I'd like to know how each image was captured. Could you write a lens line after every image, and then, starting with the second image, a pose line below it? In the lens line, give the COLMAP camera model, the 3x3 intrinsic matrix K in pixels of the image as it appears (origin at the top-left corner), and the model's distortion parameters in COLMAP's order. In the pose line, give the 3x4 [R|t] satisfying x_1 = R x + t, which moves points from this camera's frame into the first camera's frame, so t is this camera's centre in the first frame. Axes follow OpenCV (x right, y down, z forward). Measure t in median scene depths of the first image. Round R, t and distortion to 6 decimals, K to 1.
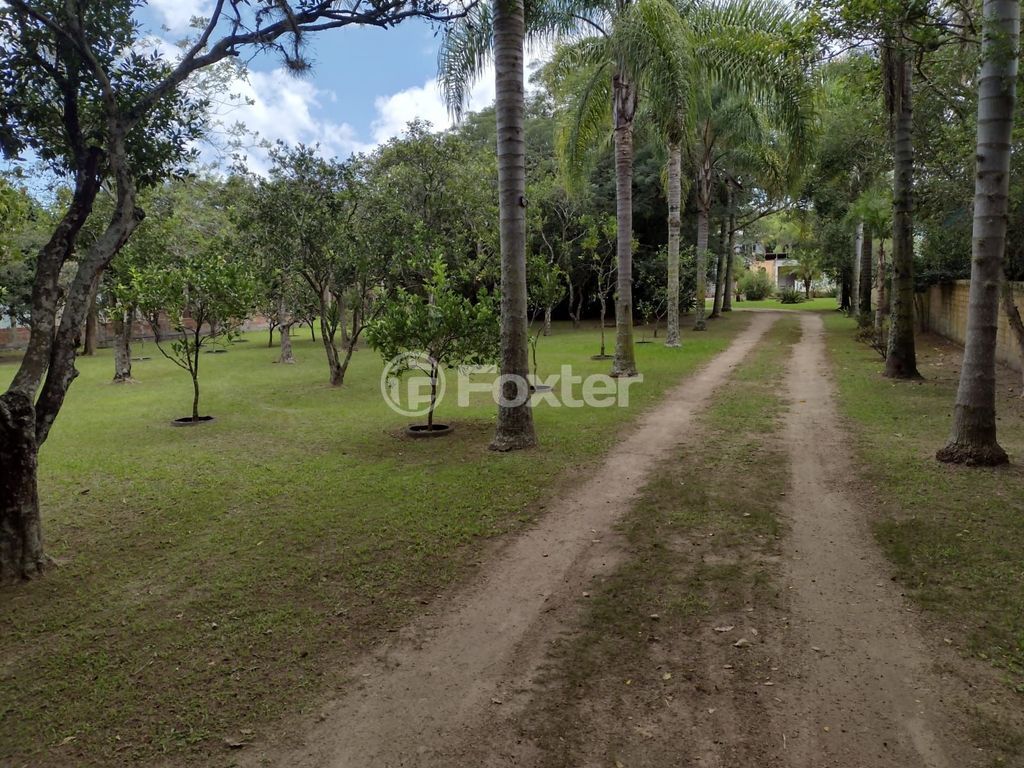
lens RADIAL K [[766.1, 0, 504.6], [0, 766.1, 381.8], [0, 0, 1]] dist [0.023771, -0.032673]
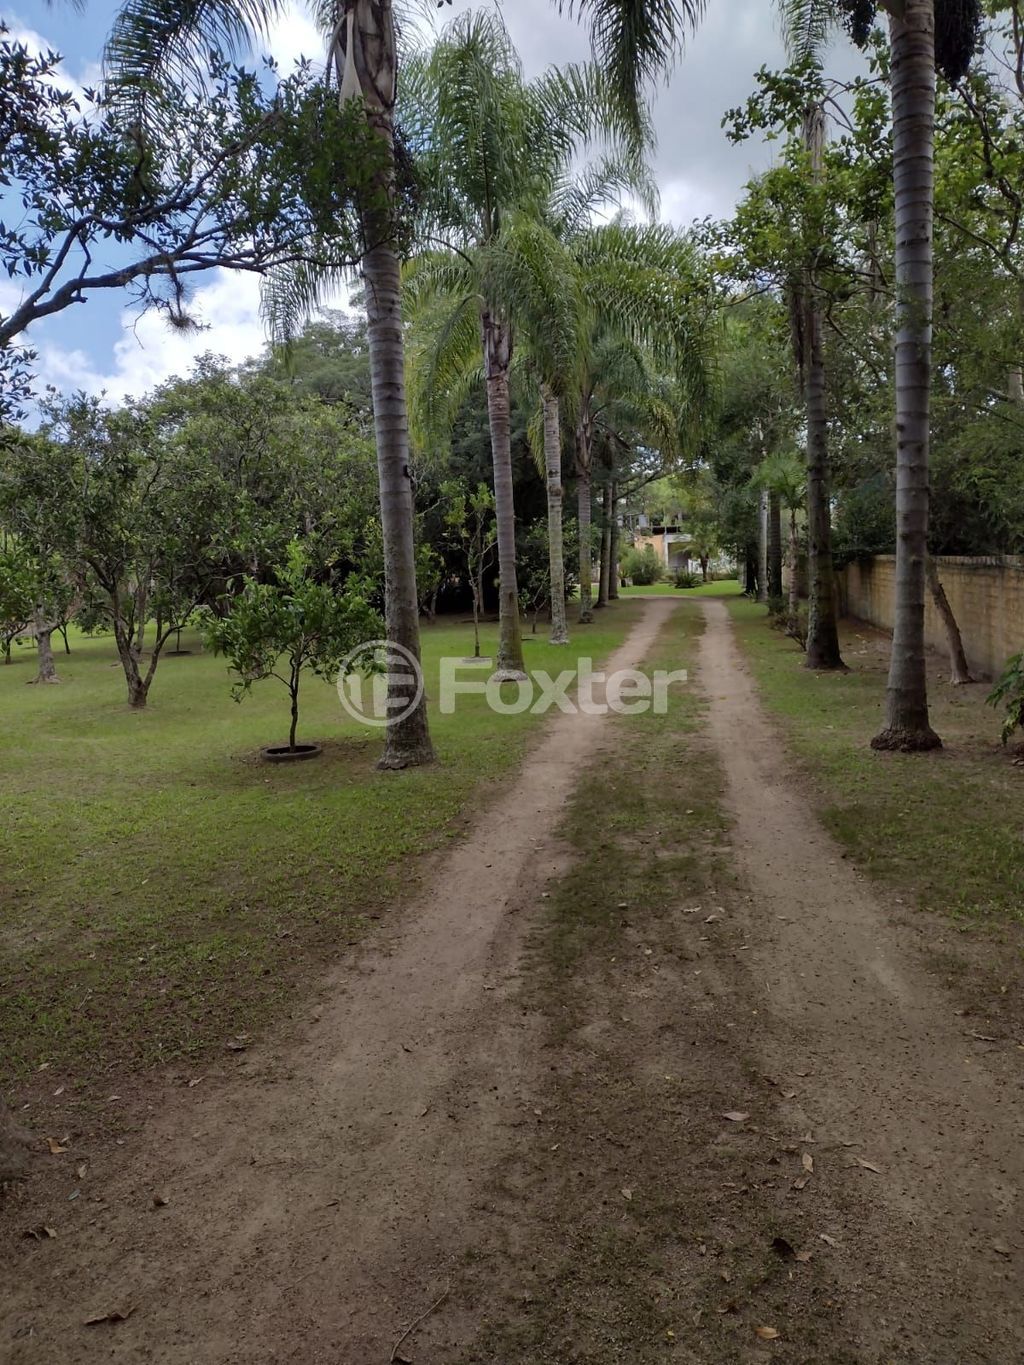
lens RADIAL K [[1021.3, 0, 514.7], [0, 1021.3, 683.9], [0, 0, 1]] dist [0.023771, -0.032673]
pose [[0.981108, -0.040389, 0.189199, -0.084444], [0.043152, 0.999013, -0.010508, 0.015573], [-0.188588, 0.018473, 0.981882, -0.123600]]
